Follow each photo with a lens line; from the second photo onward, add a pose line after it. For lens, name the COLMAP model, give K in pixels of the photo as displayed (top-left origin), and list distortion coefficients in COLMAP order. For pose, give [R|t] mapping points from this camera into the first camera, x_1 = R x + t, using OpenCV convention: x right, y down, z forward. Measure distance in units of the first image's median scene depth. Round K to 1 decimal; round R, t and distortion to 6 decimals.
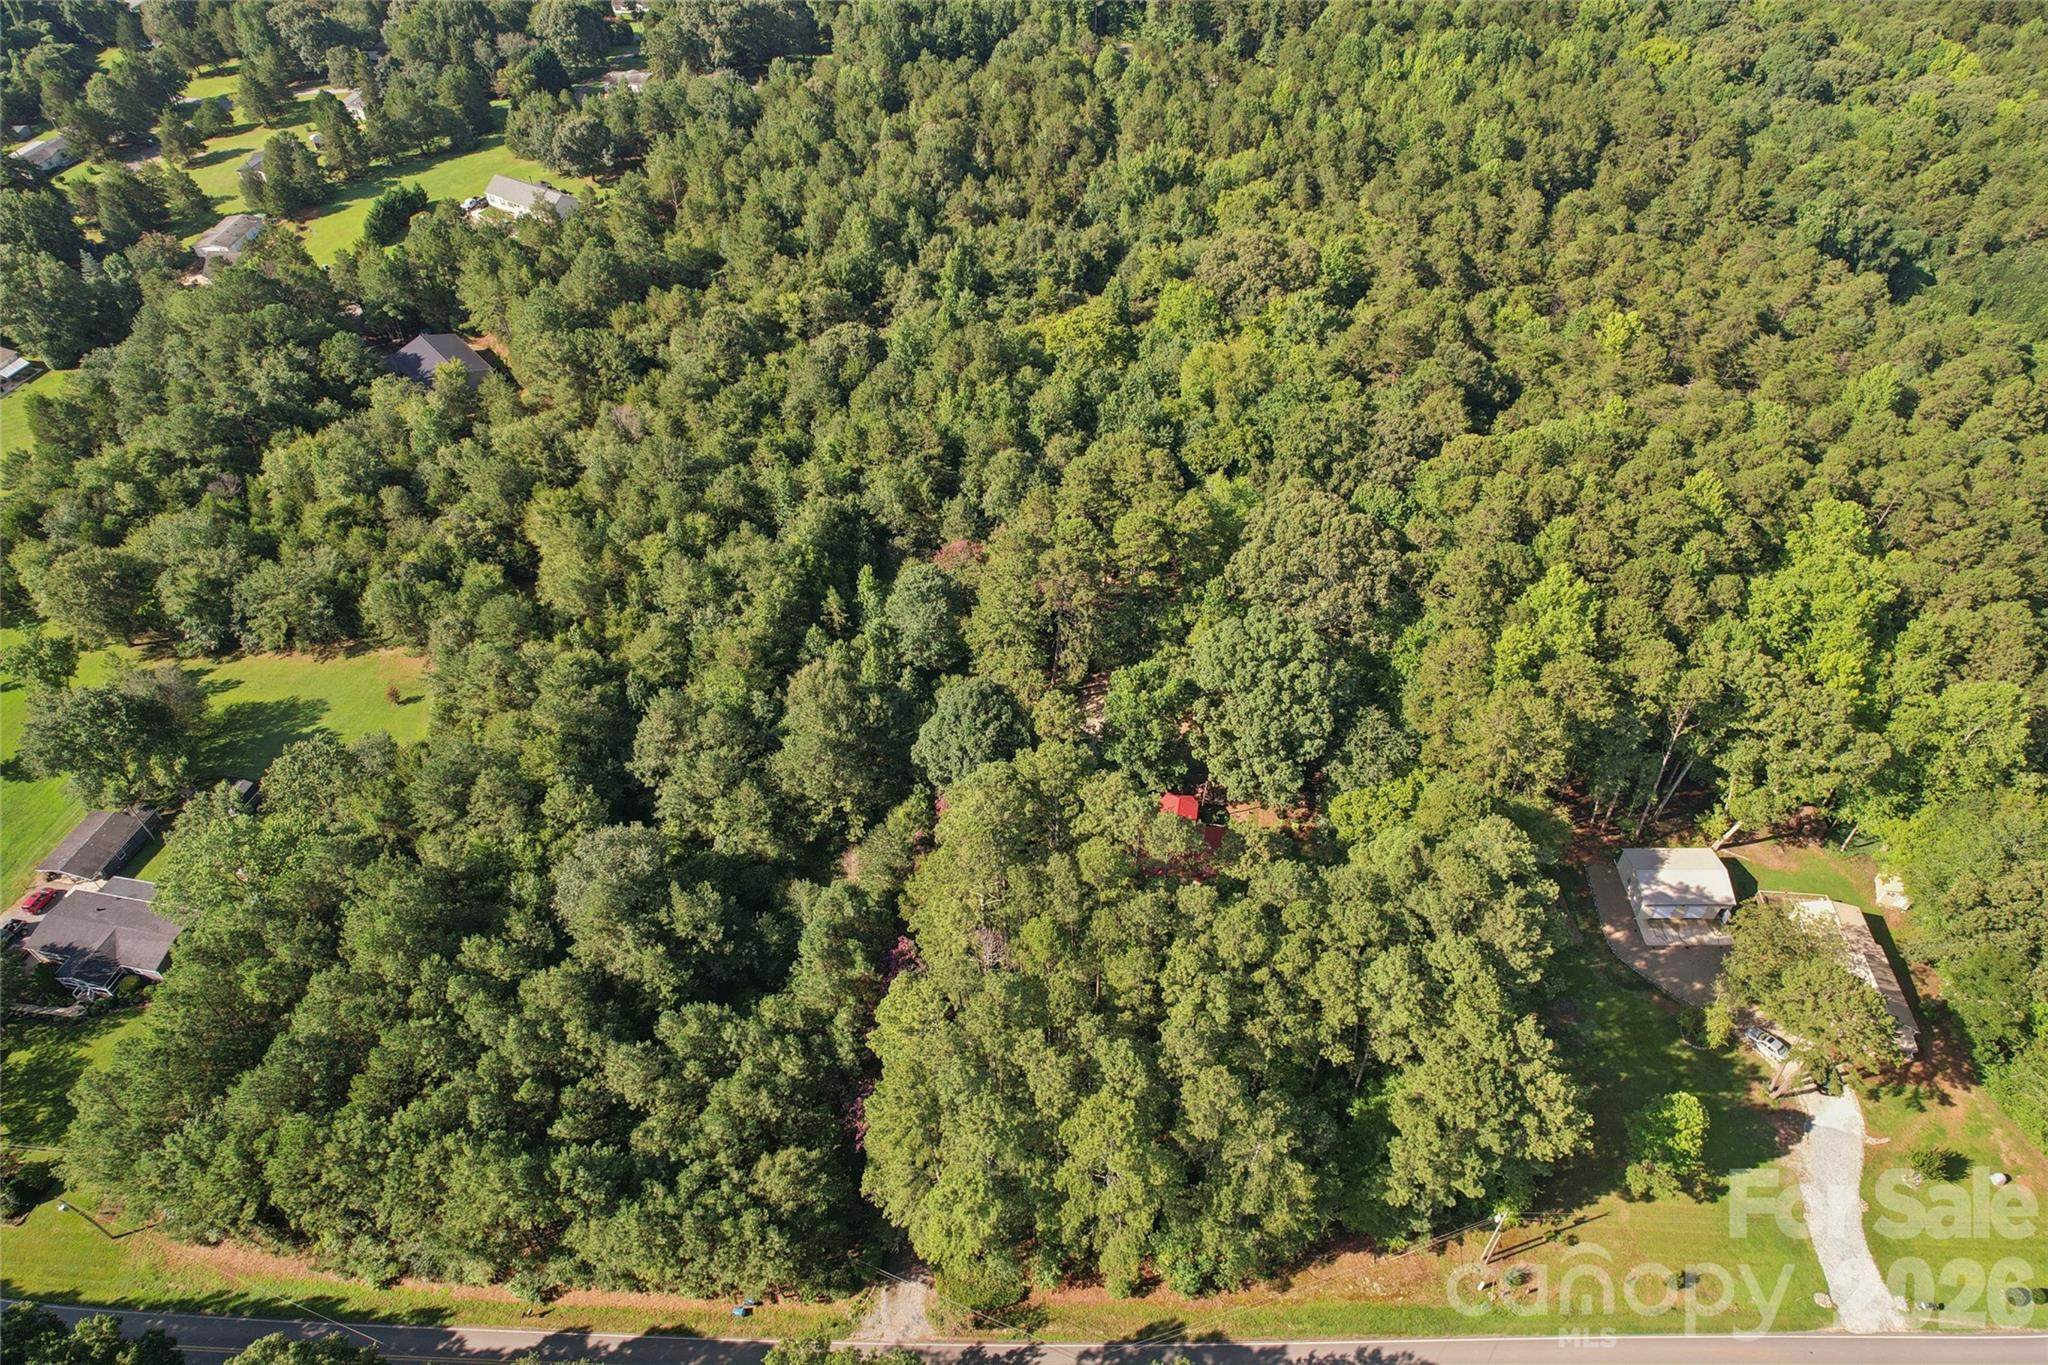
lens RADIAL K [[1314.0, 0, 1041.6], [0, 1314.0, 681.3], [0, 0, 1]] dist [-0.090253, 0.084987]
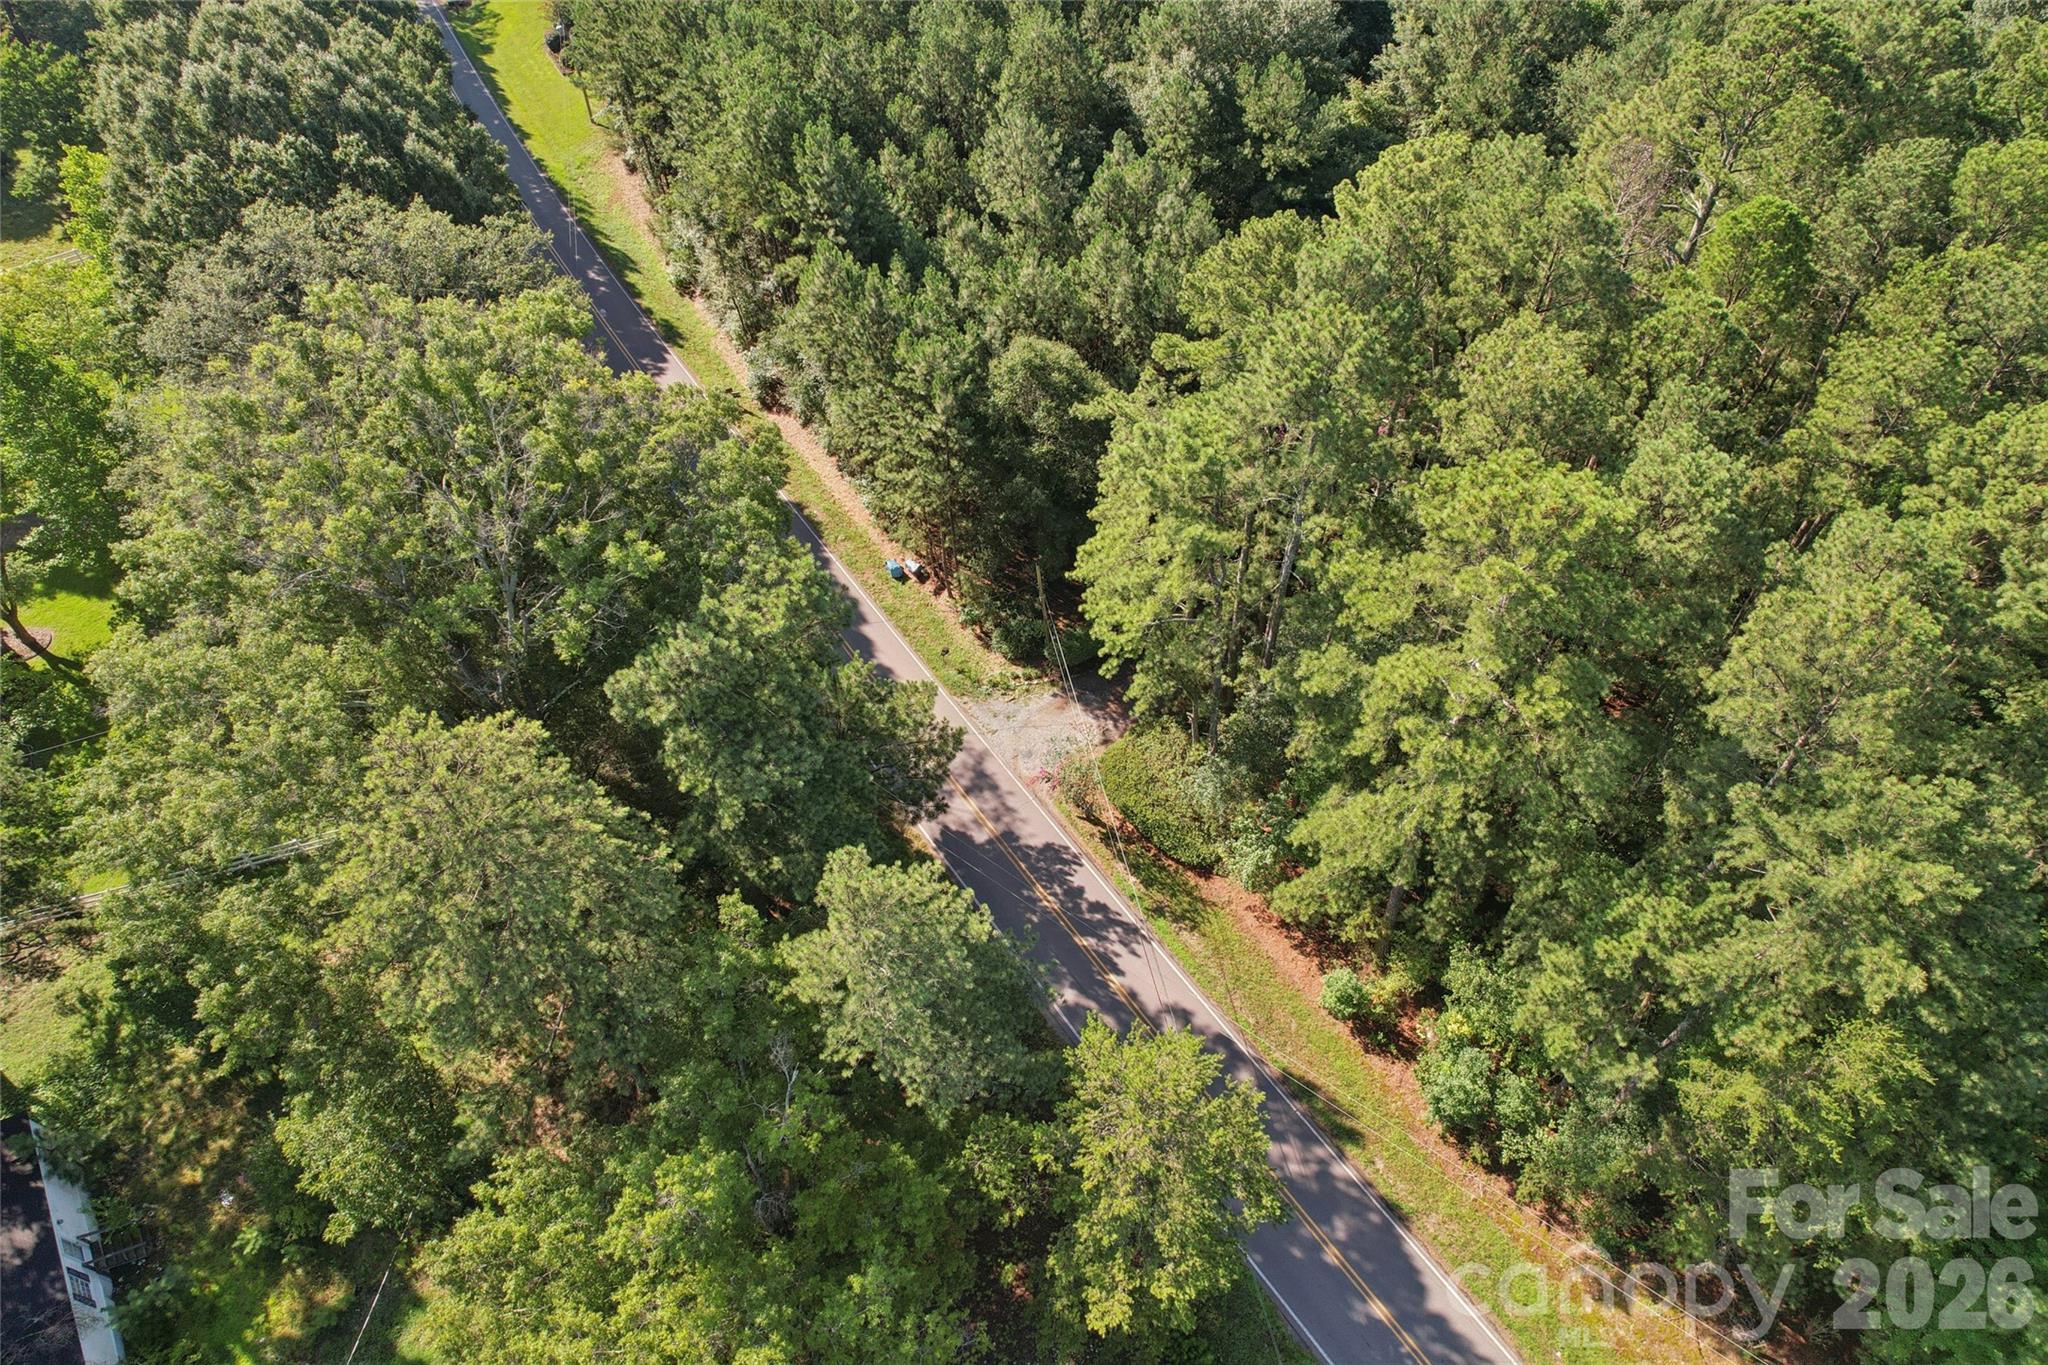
lens RADIAL K [[1303.4, 0, 1042.8], [0, 1303.4, 679.9], [0, 0, 1]] dist [-0.086441, 0.079256]
pose [[0.585627, 0.637444, -0.500706, 0.084348], [-0.565109, 0.763916, 0.311582, 0.157137], [0.581114, 0.100483, 0.807595, 0.288541]]
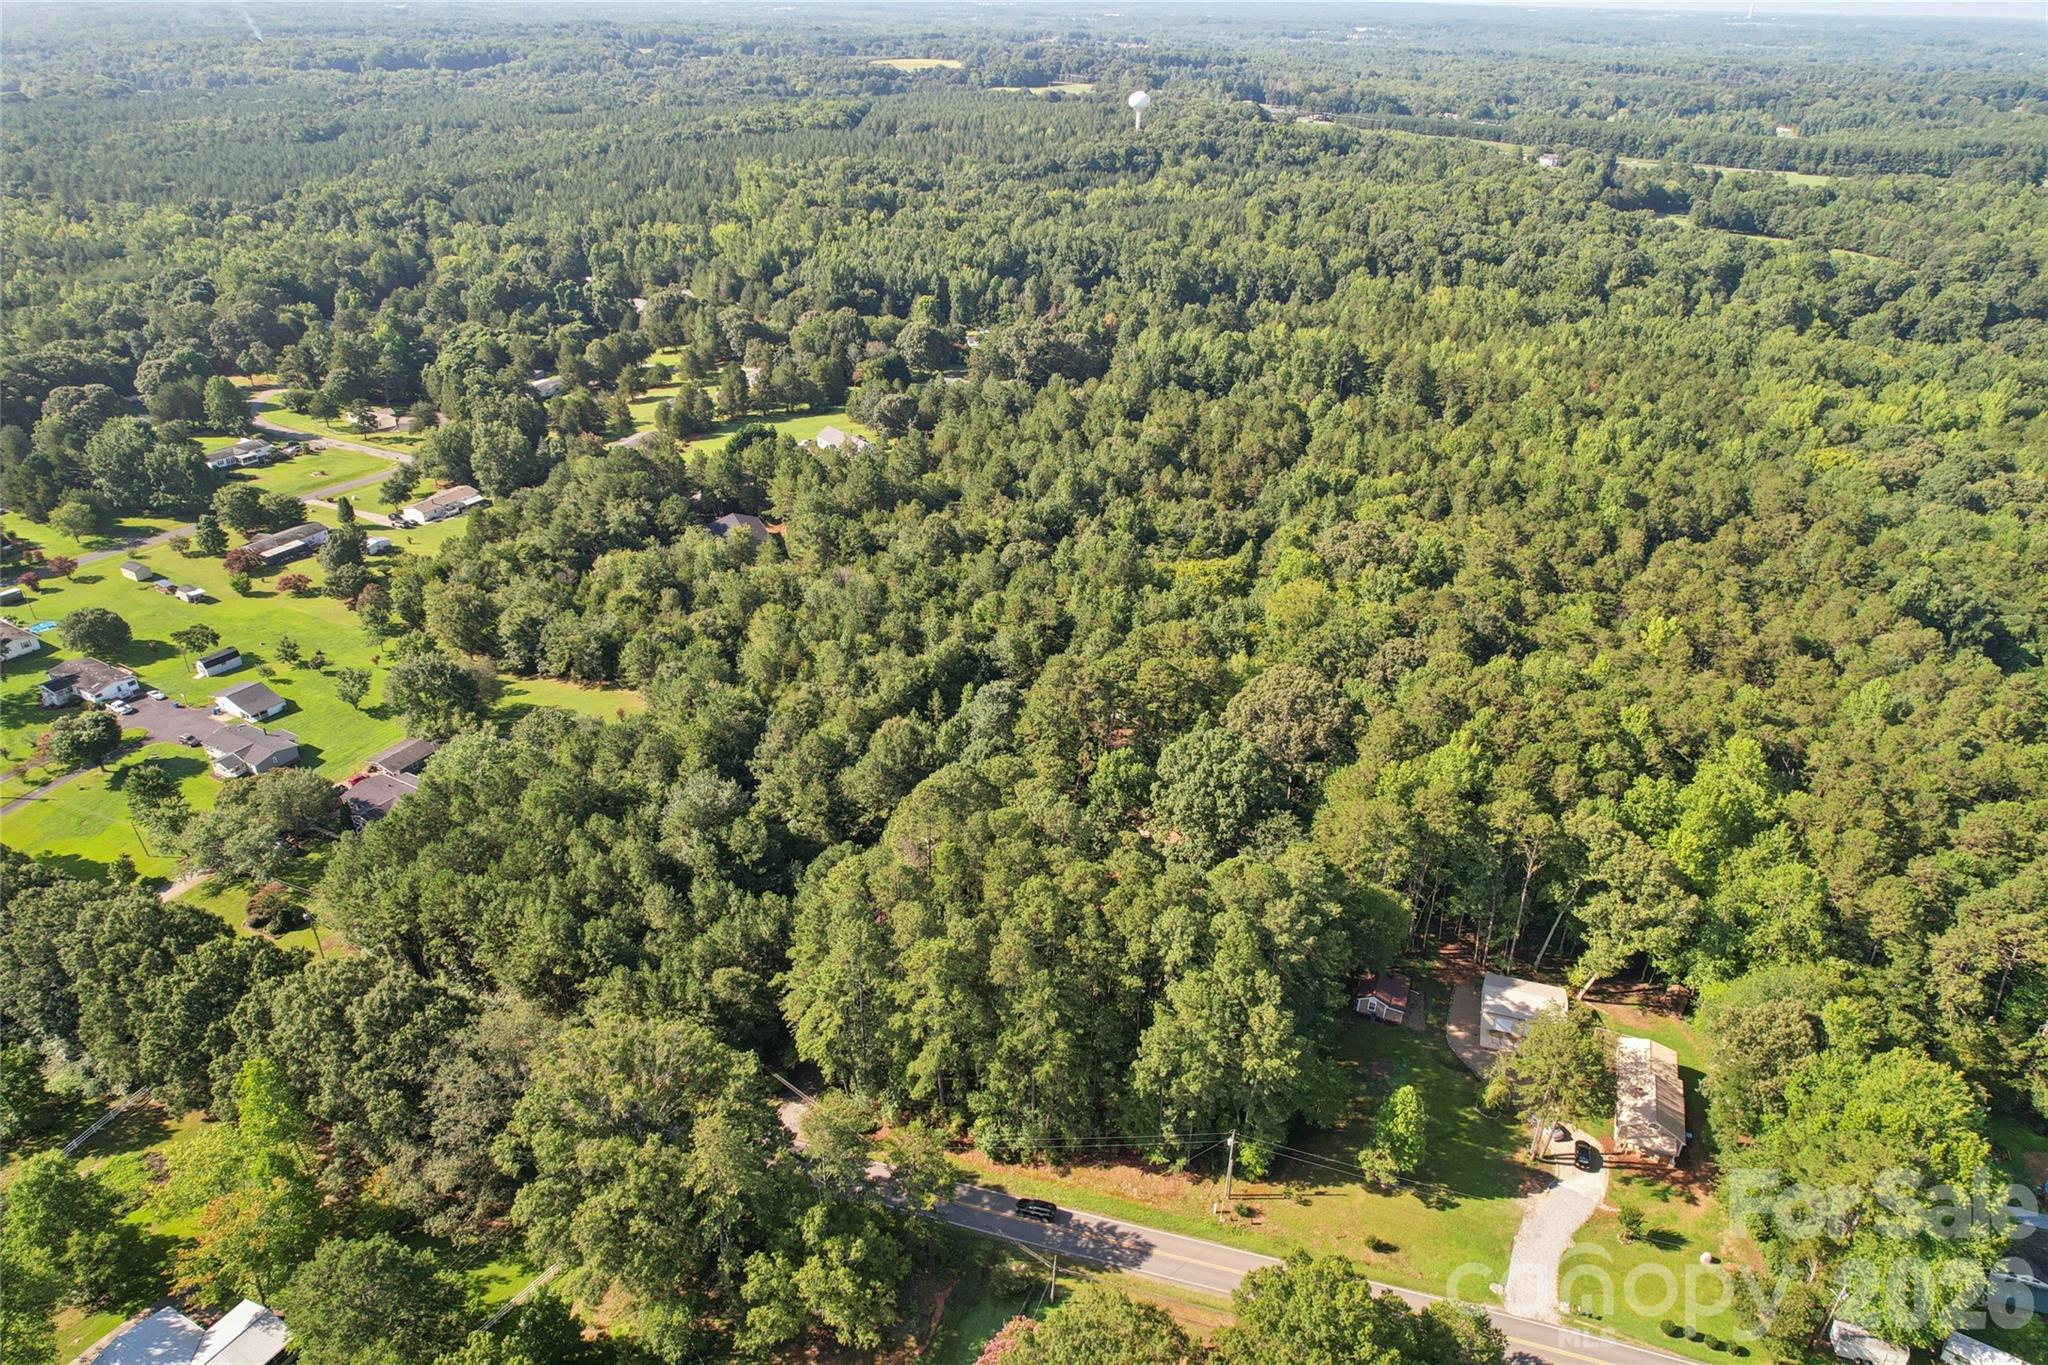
lens RADIAL K [[1303.4, 0, 1042.8], [0, 1303.4, 679.9], [0, 0, 1]] dist [-0.086441, 0.079256]
pose [[0.955100, 0.160992, -0.248729, 0.214068], [-0.222974, 0.943382, -0.245588, 0.174424], [0.195109, 0.290021, 0.936921, -0.170938]]
